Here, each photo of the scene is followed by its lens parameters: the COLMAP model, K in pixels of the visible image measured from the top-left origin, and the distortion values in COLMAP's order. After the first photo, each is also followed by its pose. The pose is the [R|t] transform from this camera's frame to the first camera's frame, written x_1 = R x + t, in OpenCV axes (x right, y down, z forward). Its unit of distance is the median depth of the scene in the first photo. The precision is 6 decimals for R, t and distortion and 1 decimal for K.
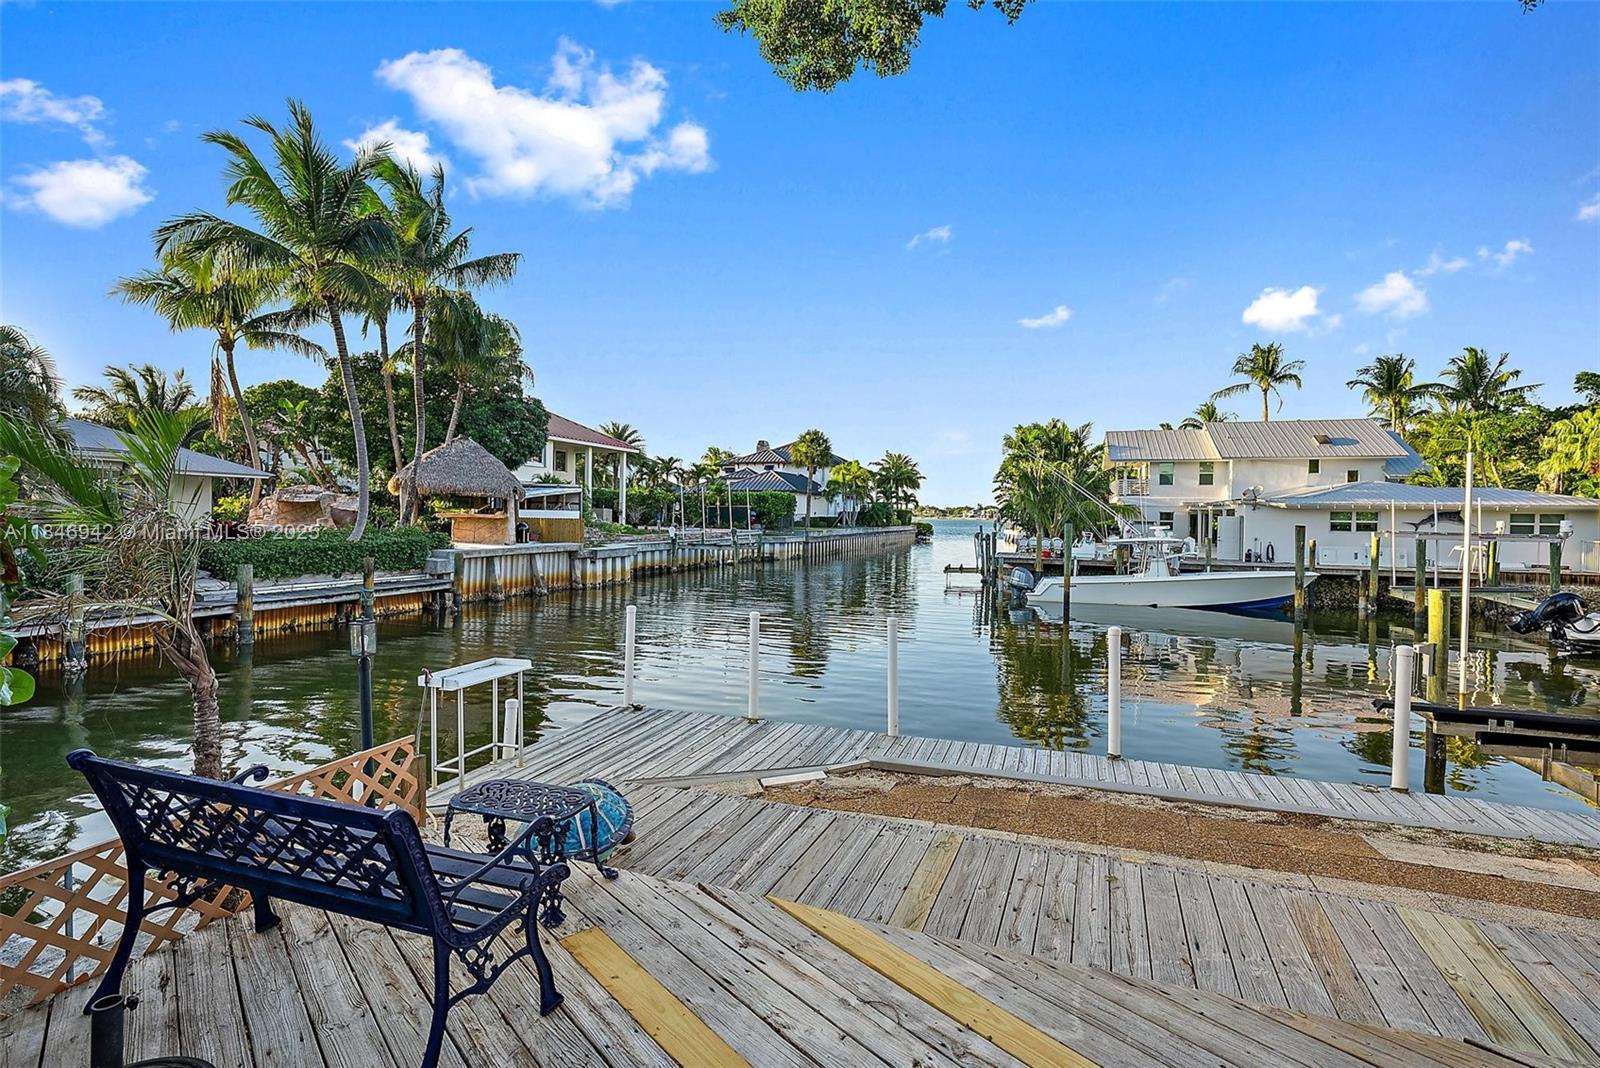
lens RADIAL K [[731.0, 0, 800.0], [0, 731.0, 534.0], [0, 0, 1]] dist [-0.002665, -0.000281]
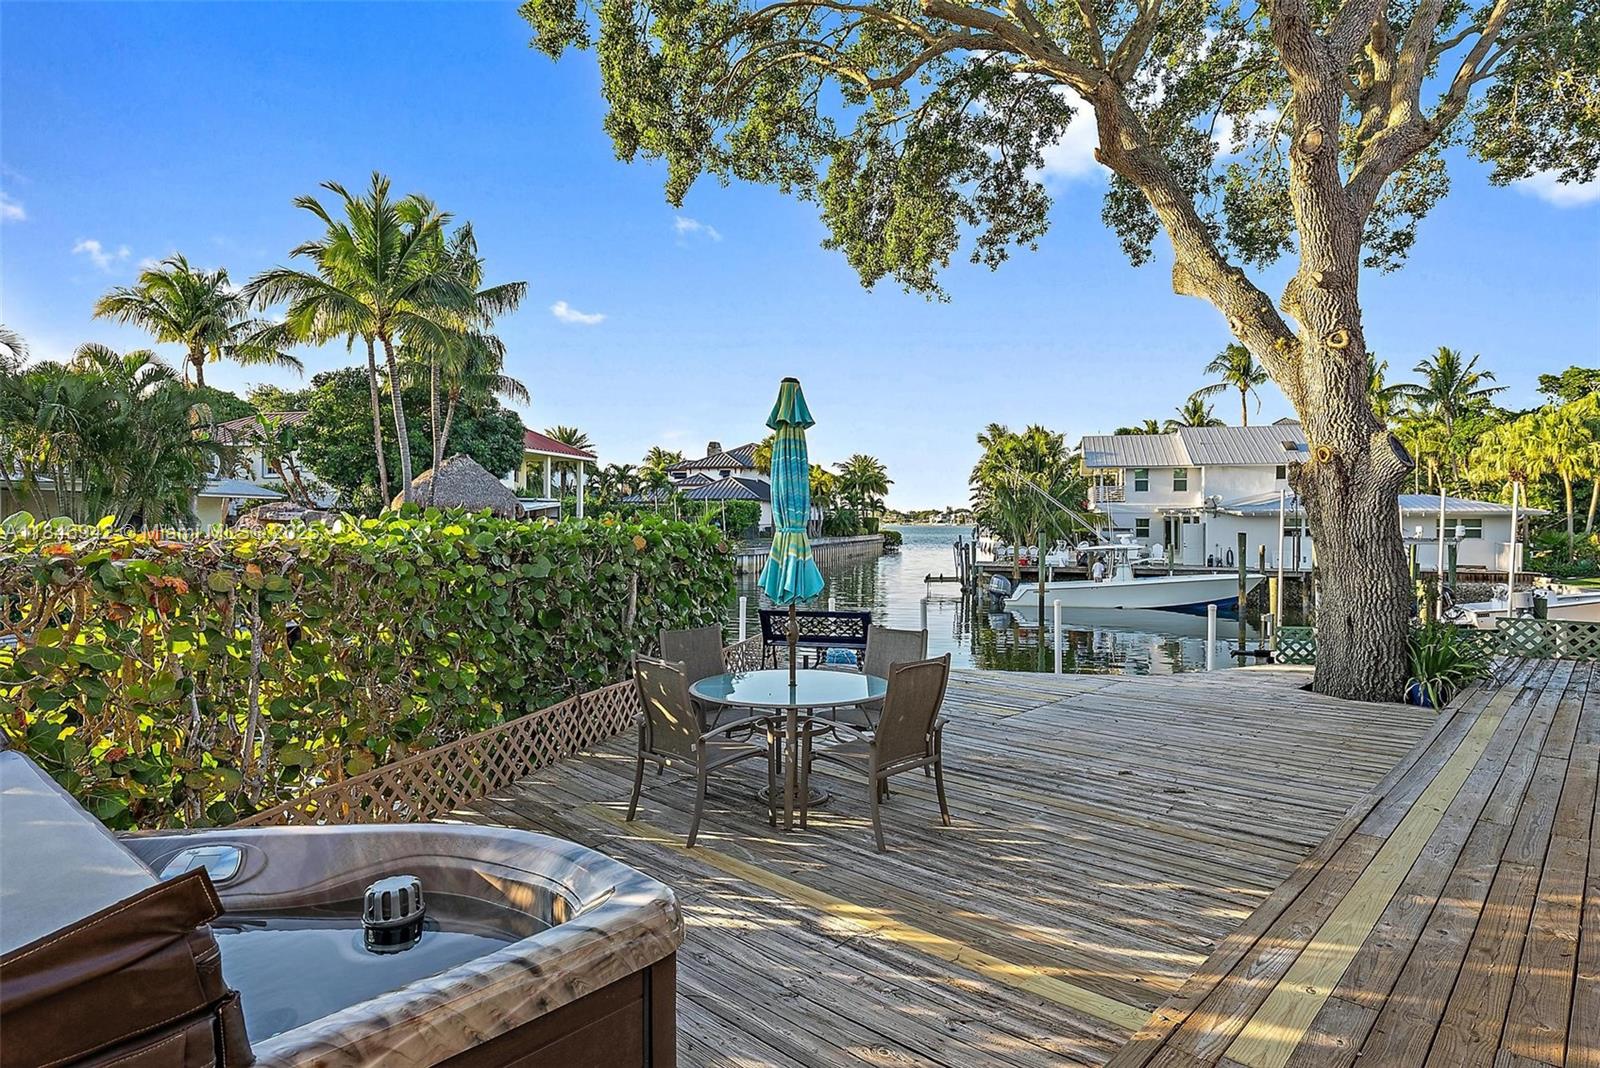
lens RADIAL K [[888.9, 0, 798.4], [0, 888.9, 554.2], [0, 0, 1]] dist [-0.001659, -0.001256]
pose [[0.997201, -0.014024, 0.073443, -0.057373], [0.013247, 0.999851, 0.011059, -0.001571], [-0.073587, -0.010055, 0.997238, -0.182972]]
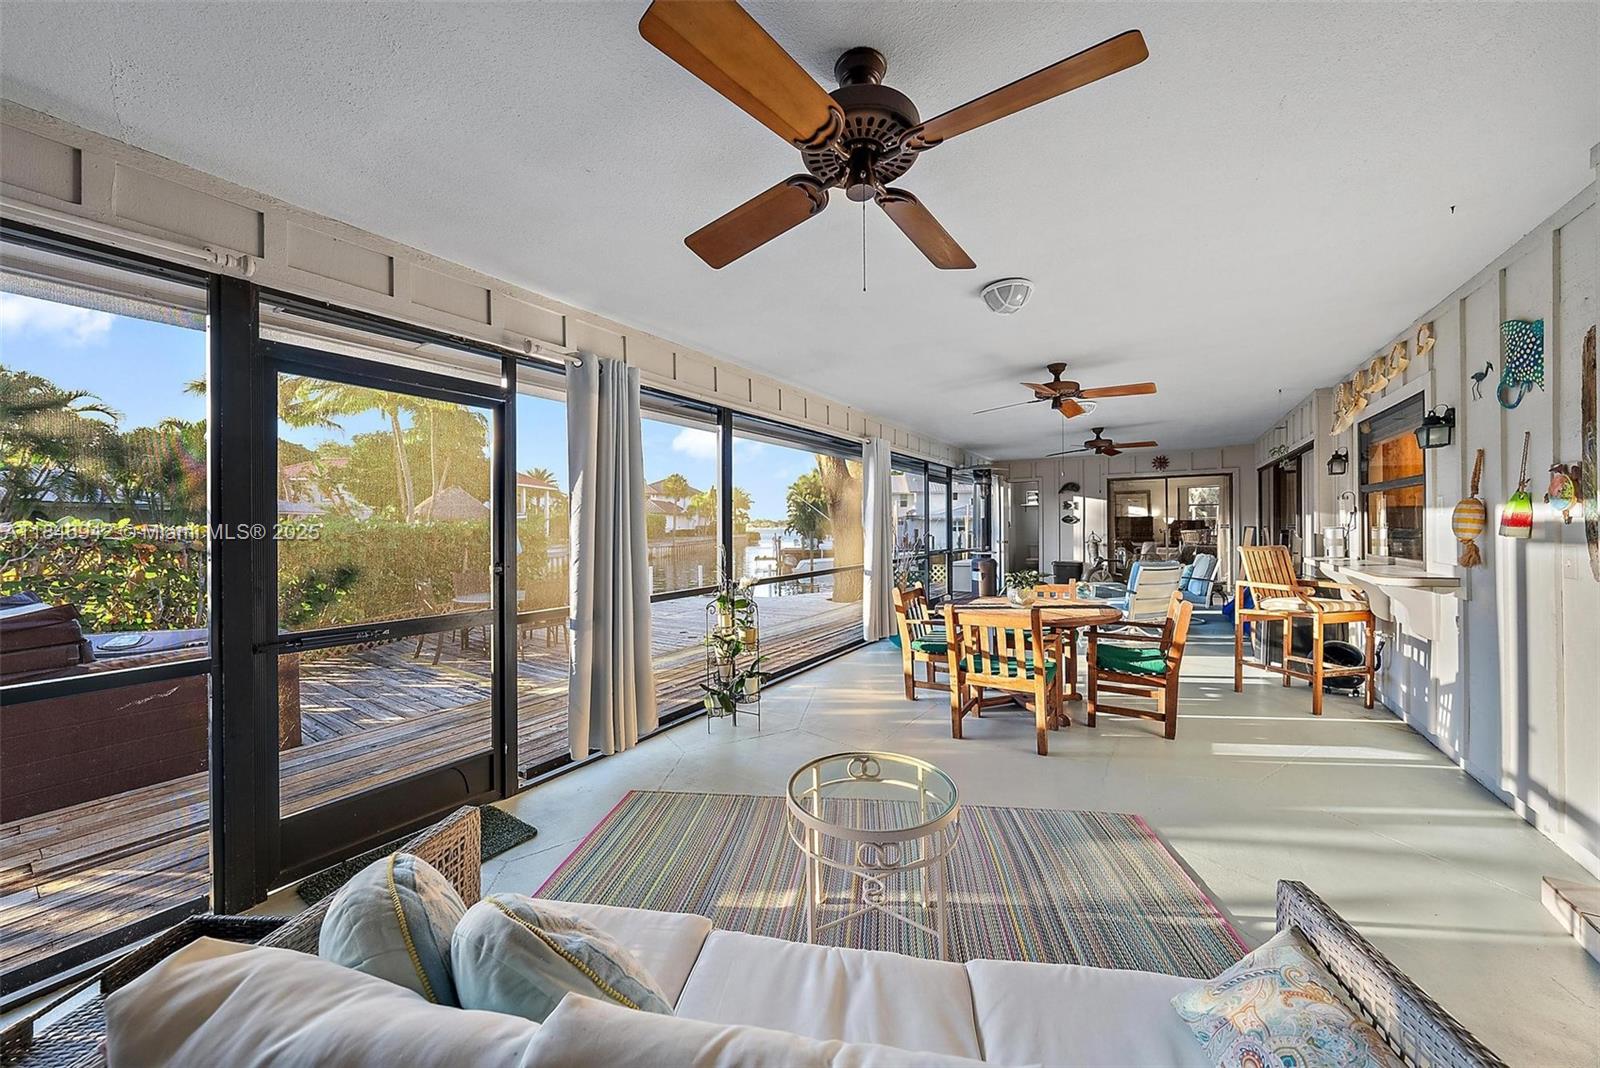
lens RADIAL K [[545.0, 0, 800.0], [0, 545.0, 534.0], [0, 0, 1]] dist [0.000432, 0.000087]
pose [[0.972521, -0.025259, 0.231439, 0.002786], [0.028128, 0.999563, -0.009107, 0.004008], [-0.231108, 0.015366, 0.972807, -0.244908]]
